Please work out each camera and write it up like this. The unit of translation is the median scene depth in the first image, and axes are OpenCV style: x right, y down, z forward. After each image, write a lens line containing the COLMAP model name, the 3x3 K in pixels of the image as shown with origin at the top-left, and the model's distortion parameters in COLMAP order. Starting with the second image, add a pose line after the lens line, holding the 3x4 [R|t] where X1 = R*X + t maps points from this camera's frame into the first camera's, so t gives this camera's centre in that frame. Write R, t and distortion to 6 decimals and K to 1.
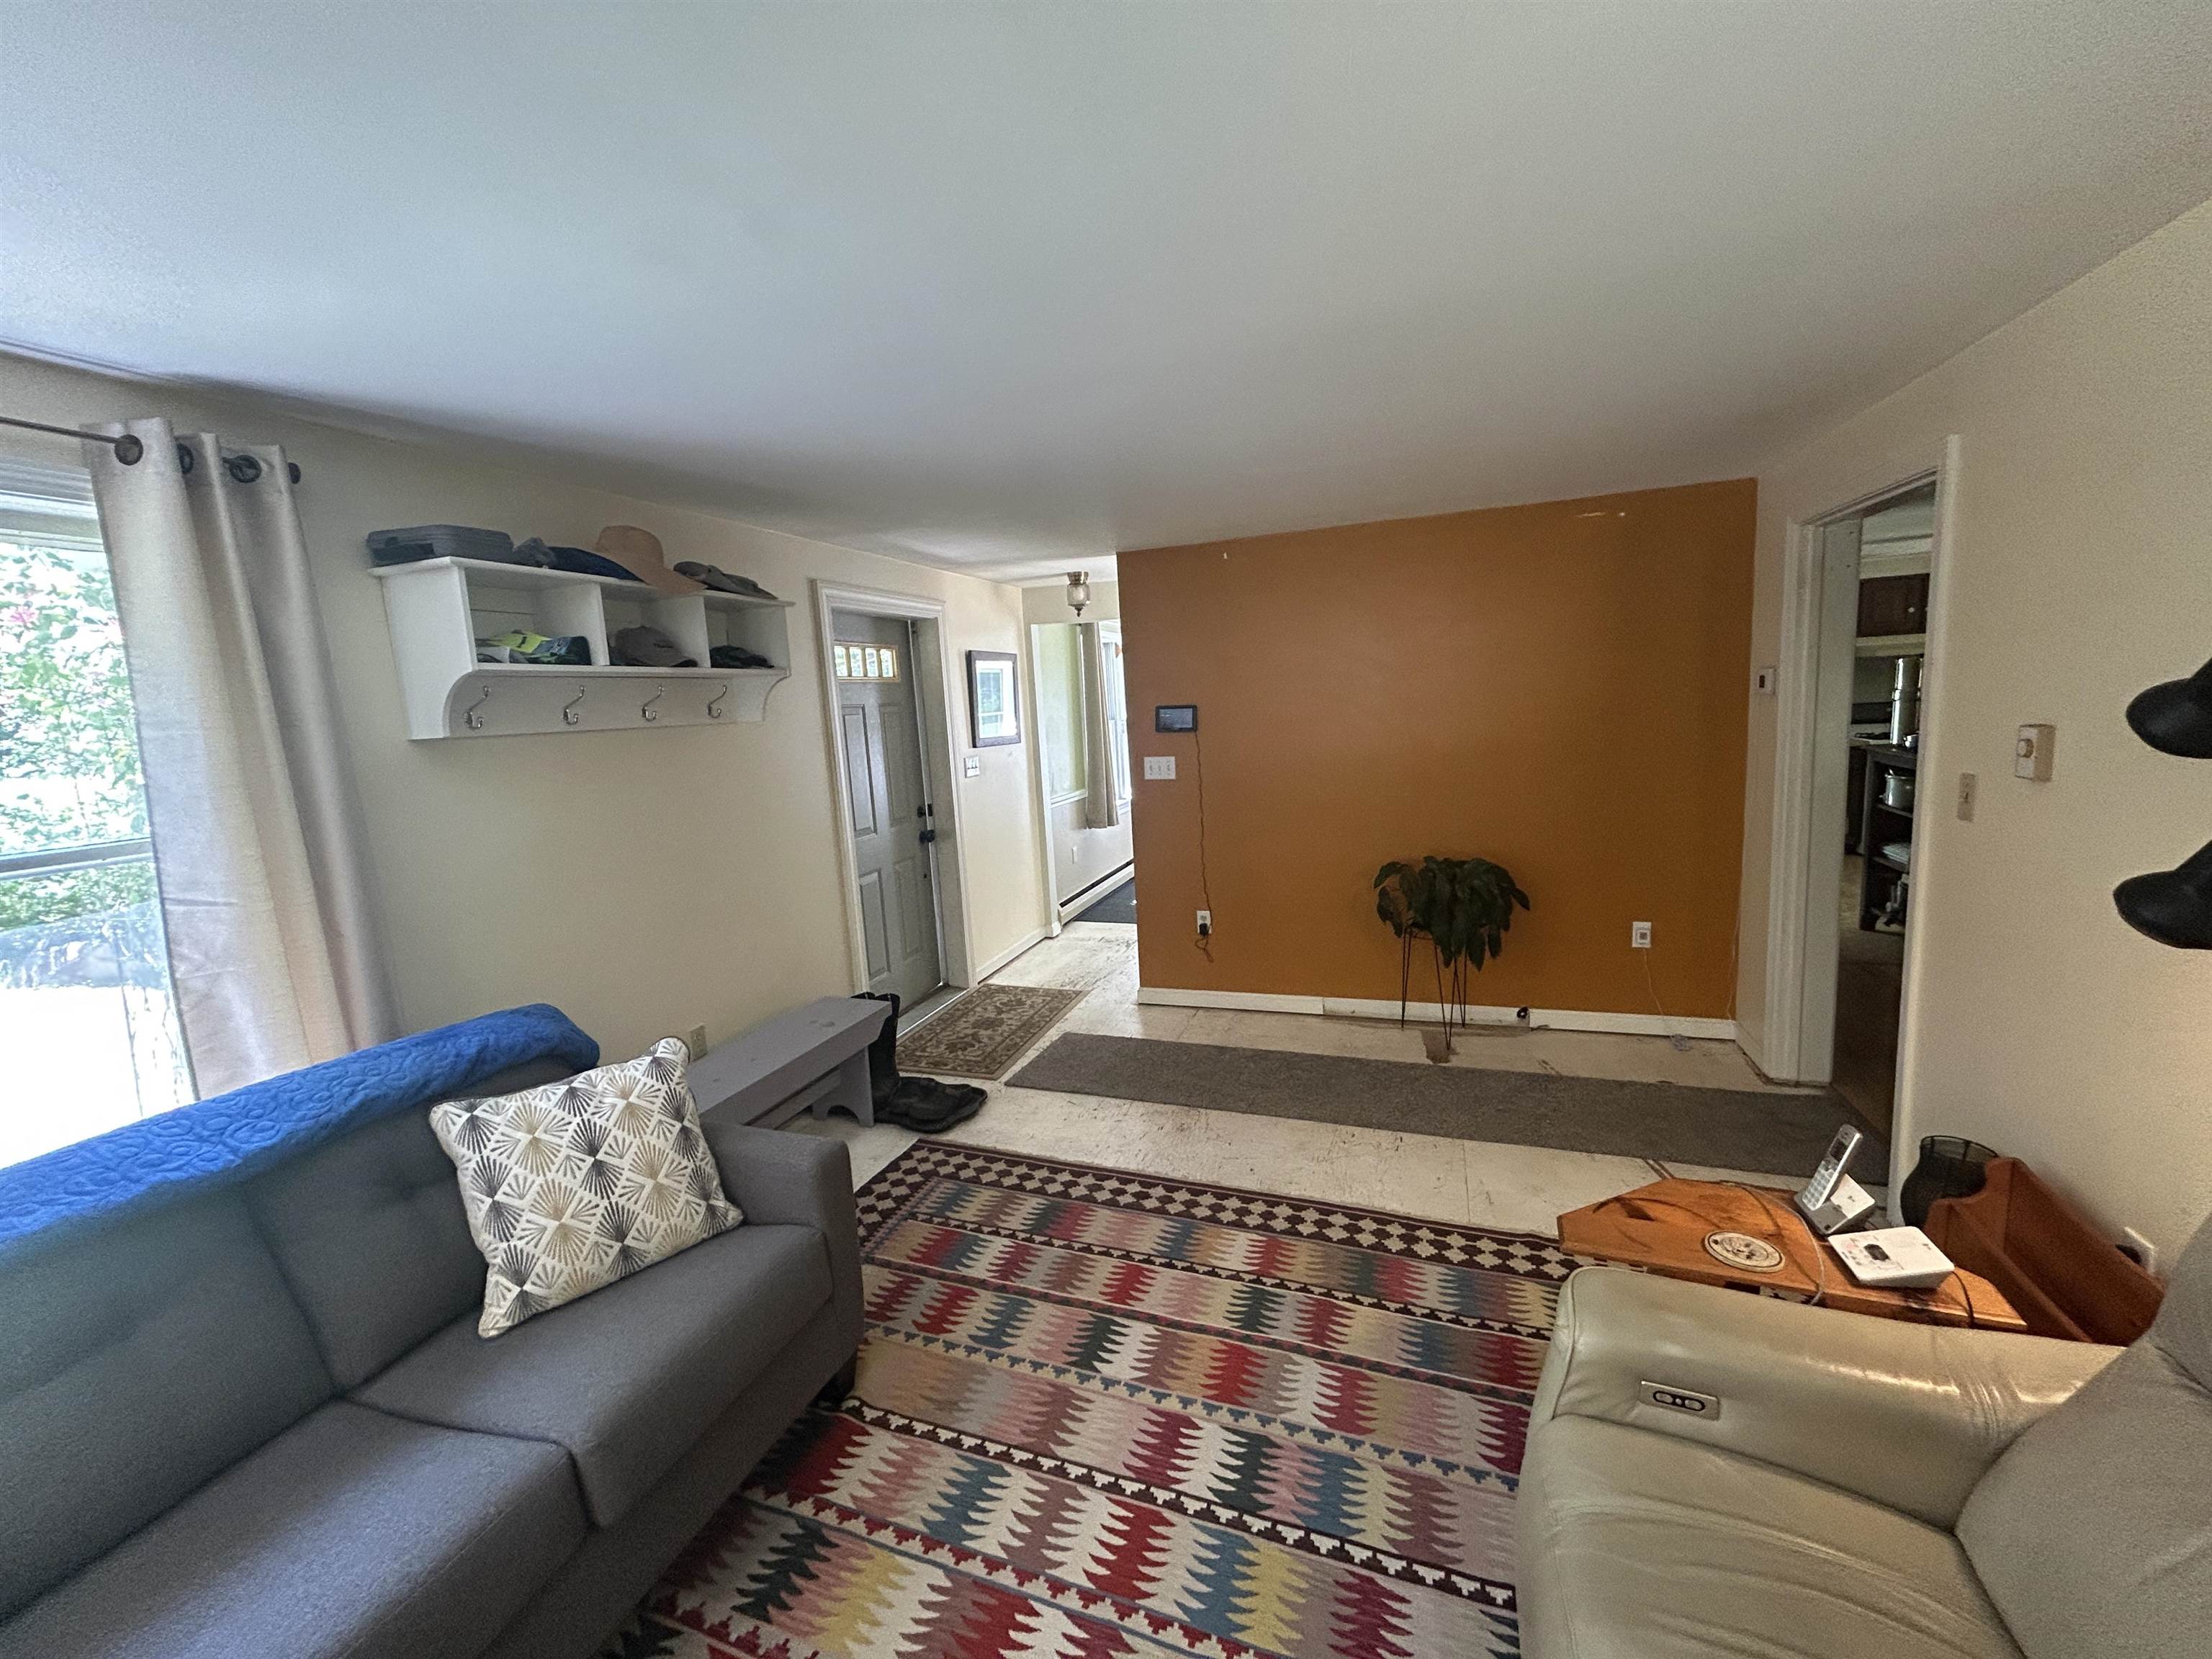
lens RADIAL K [[895.8, 0, 1110.4], [0, 895.8, 829.1], [0, 0, 1]] dist [-0.000123, 0.001961]
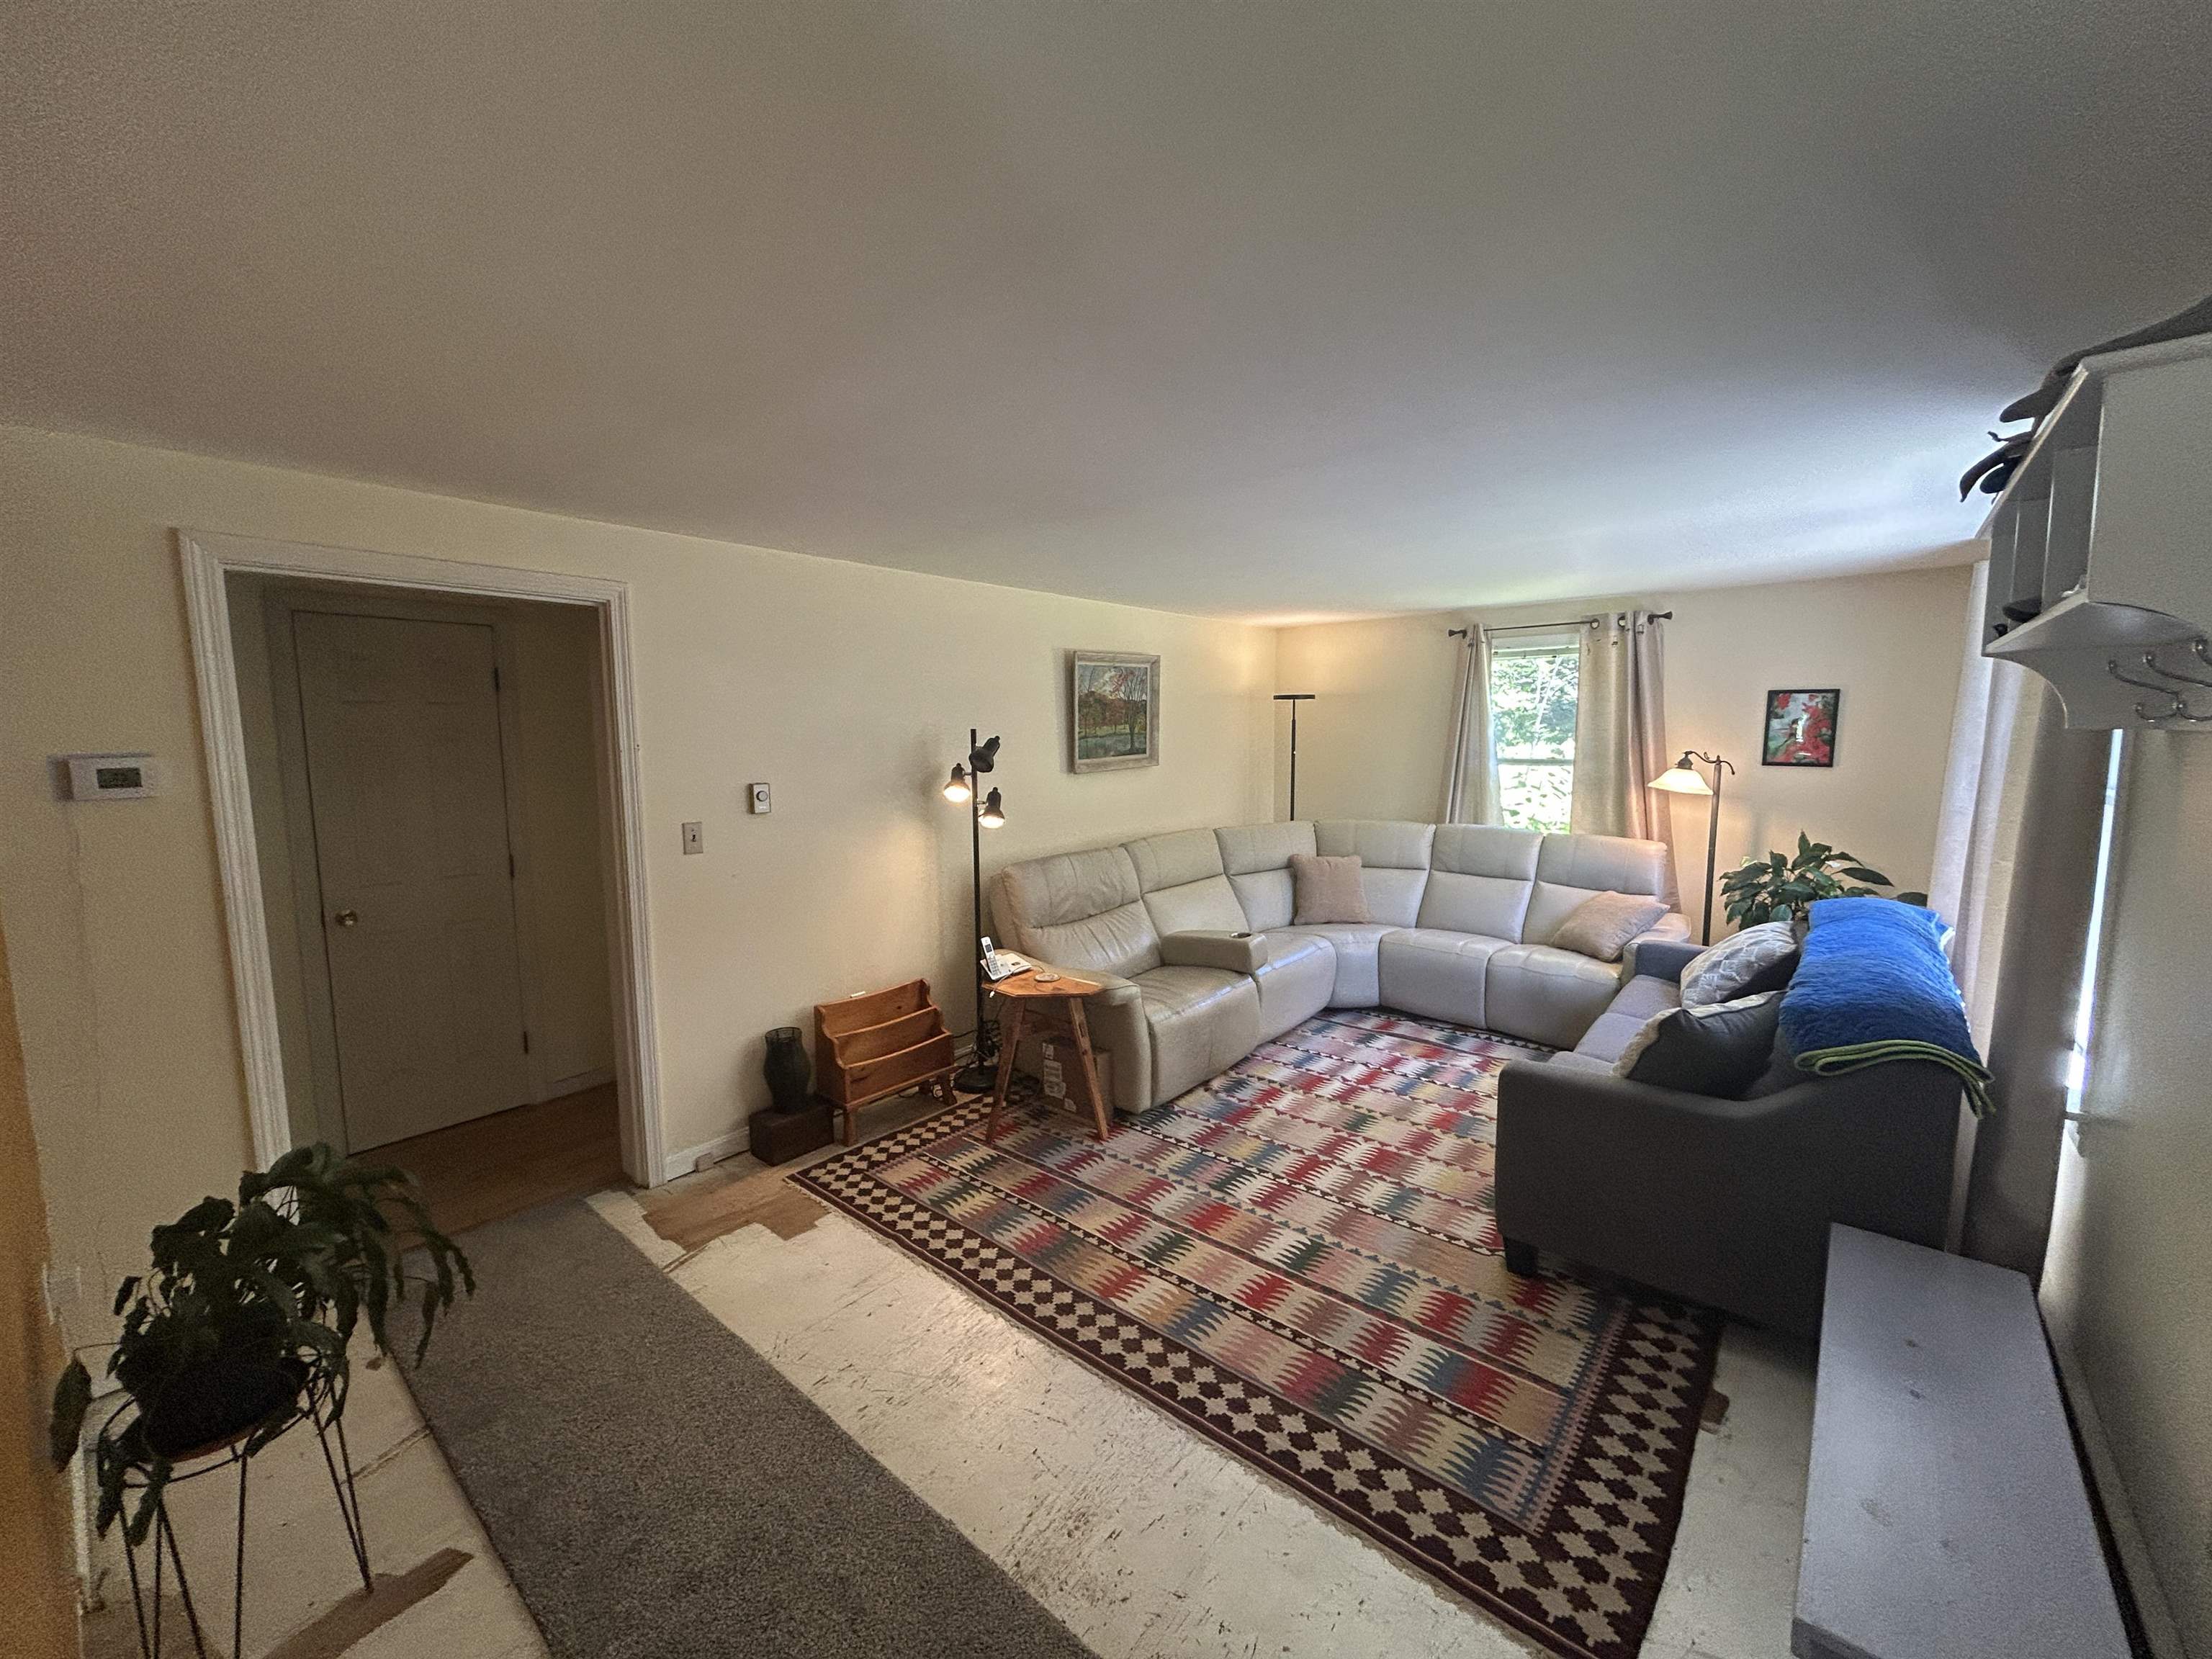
lens RADIAL K [[895.8, 0, 1104.4], [0, 895.8, 829.7], [0, 0, 1]] dist [-0.000123, 0.001961]
pose [[-0.934196, 0.024946, 0.355887, -0.190323], [0.110442, 0.968771, 0.222002, -0.267989], [-0.339235, 0.246699, -0.907777, 1.872812]]
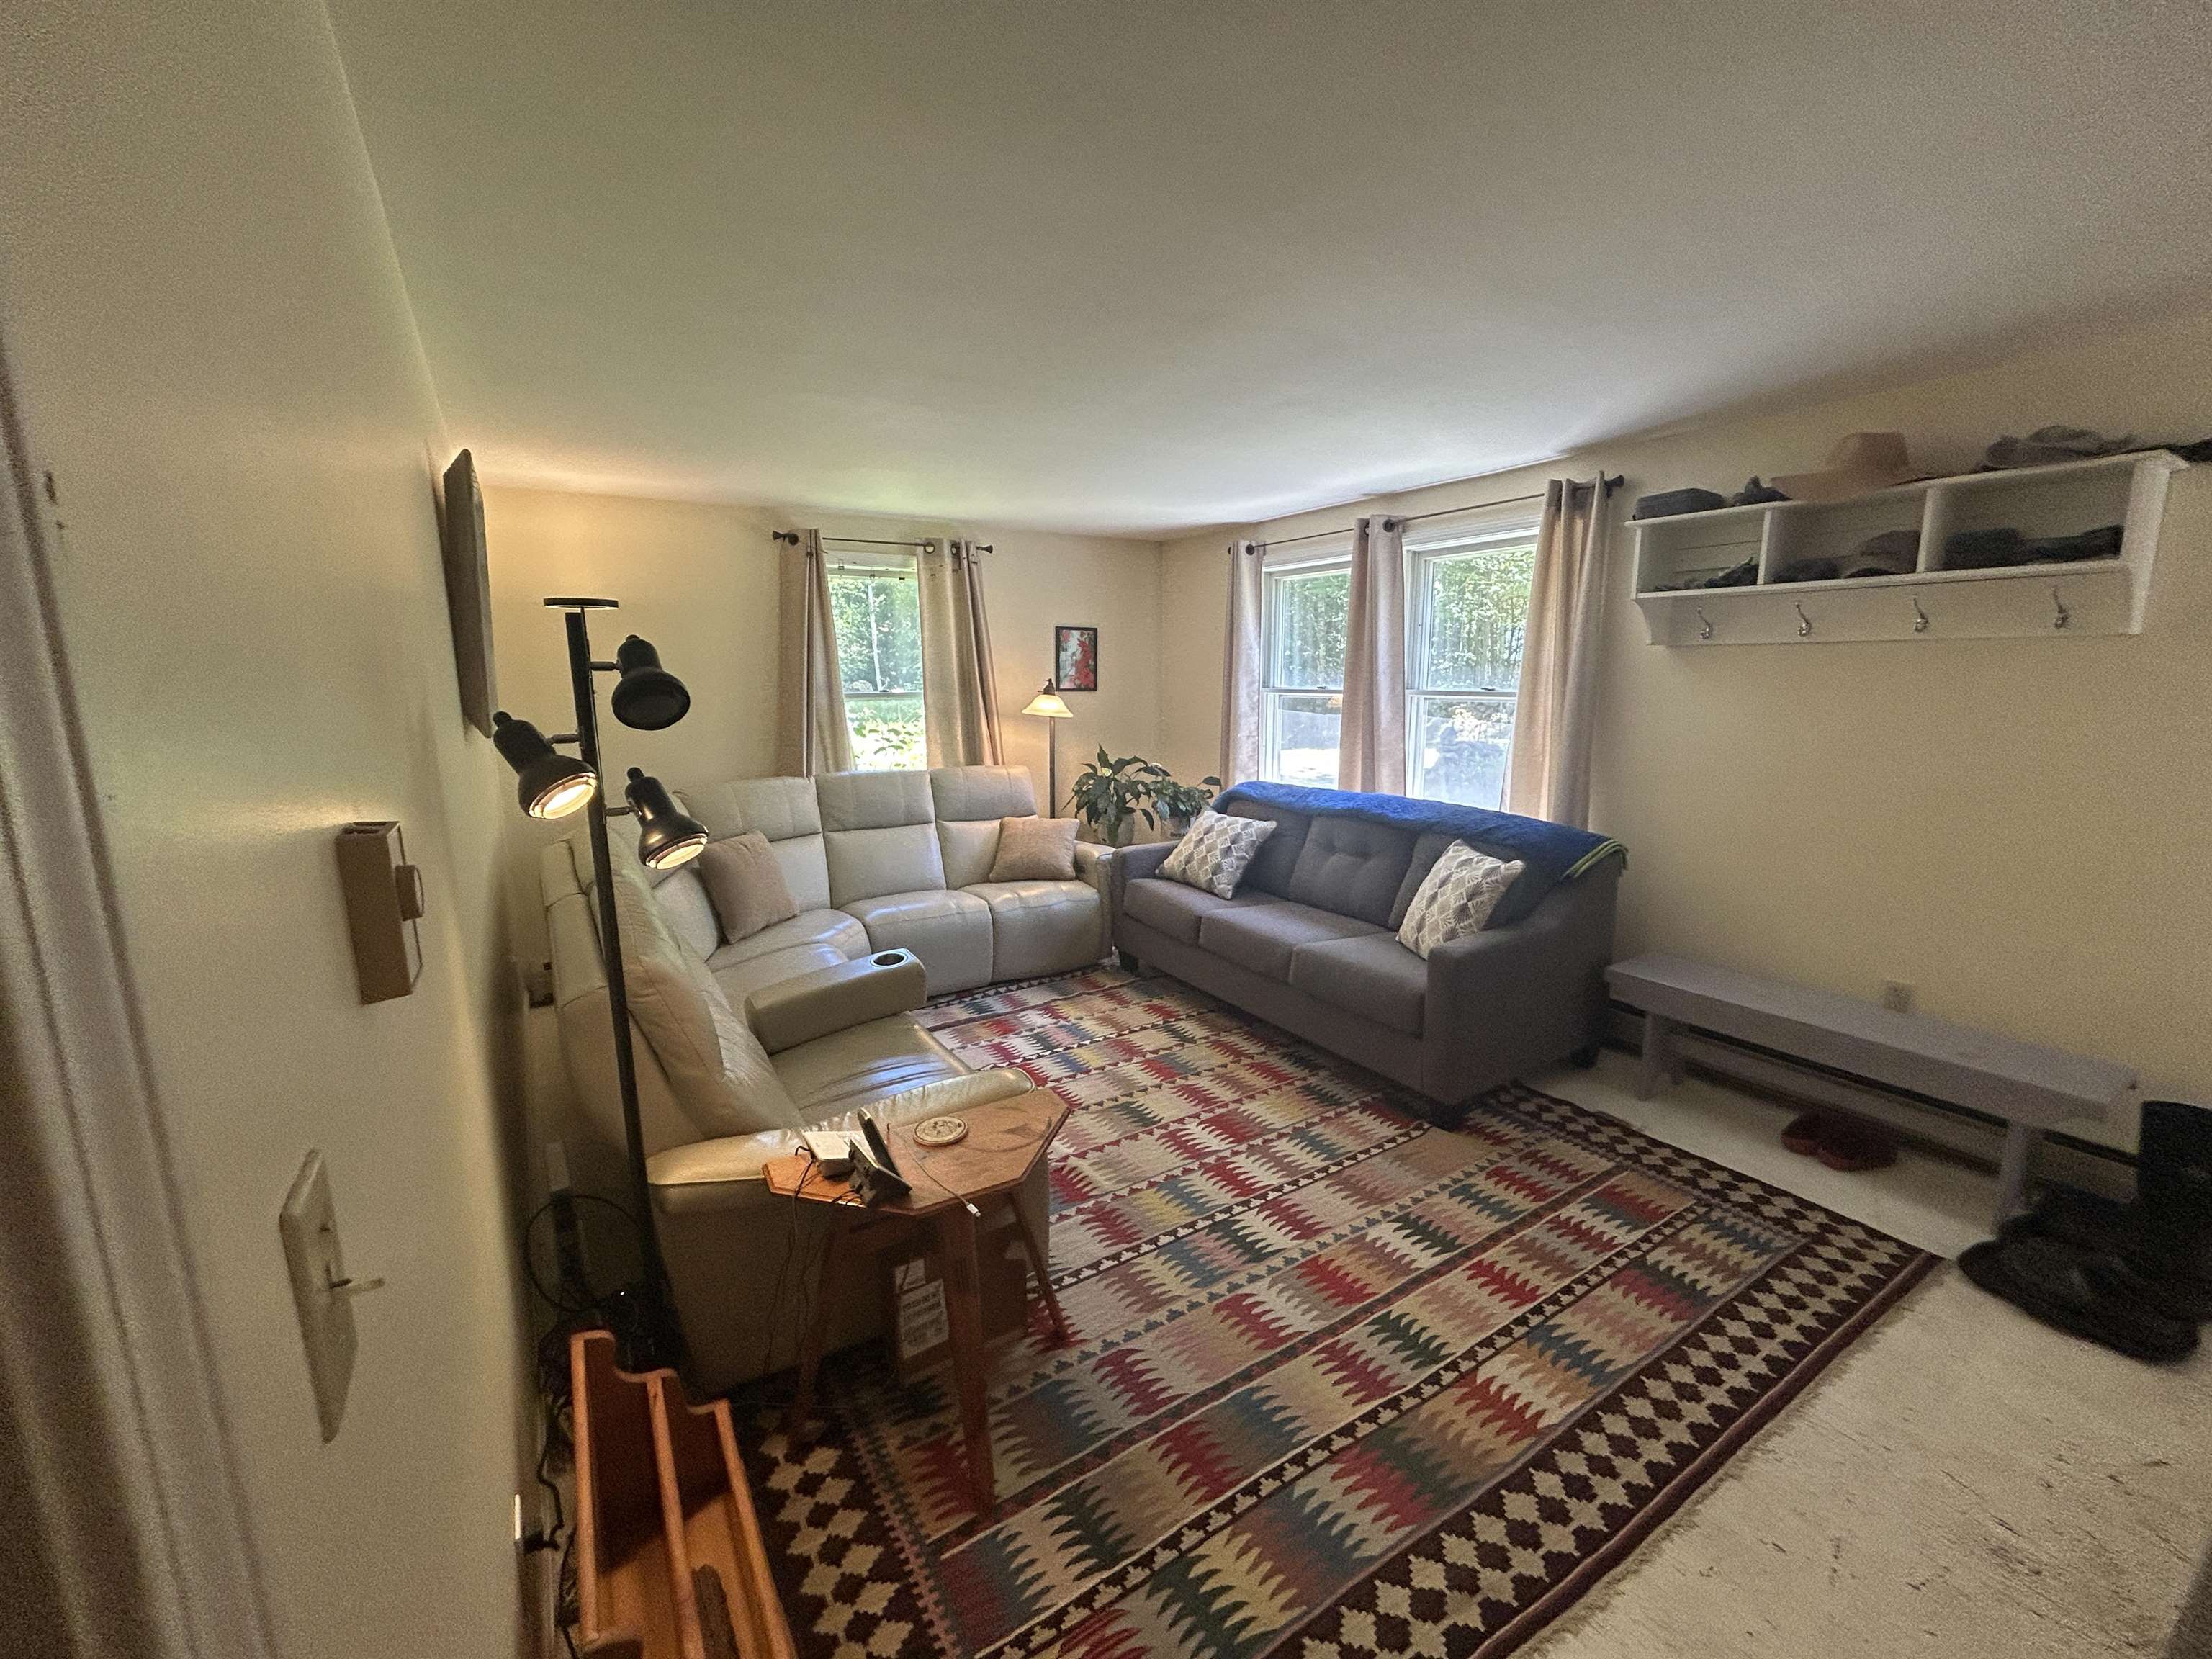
lens RADIAL K [[895.8, 0, 1107.7], [0, 895.8, 828.1], [0, 0, 1]] dist [-0.000123, 0.001961]
pose [[-0.607974, 0.198808, -0.768663, 0.869854], [-0.069016, 0.951244, 0.300618, -0.179131], [0.790952, 0.235818, -0.564611, 1.083132]]
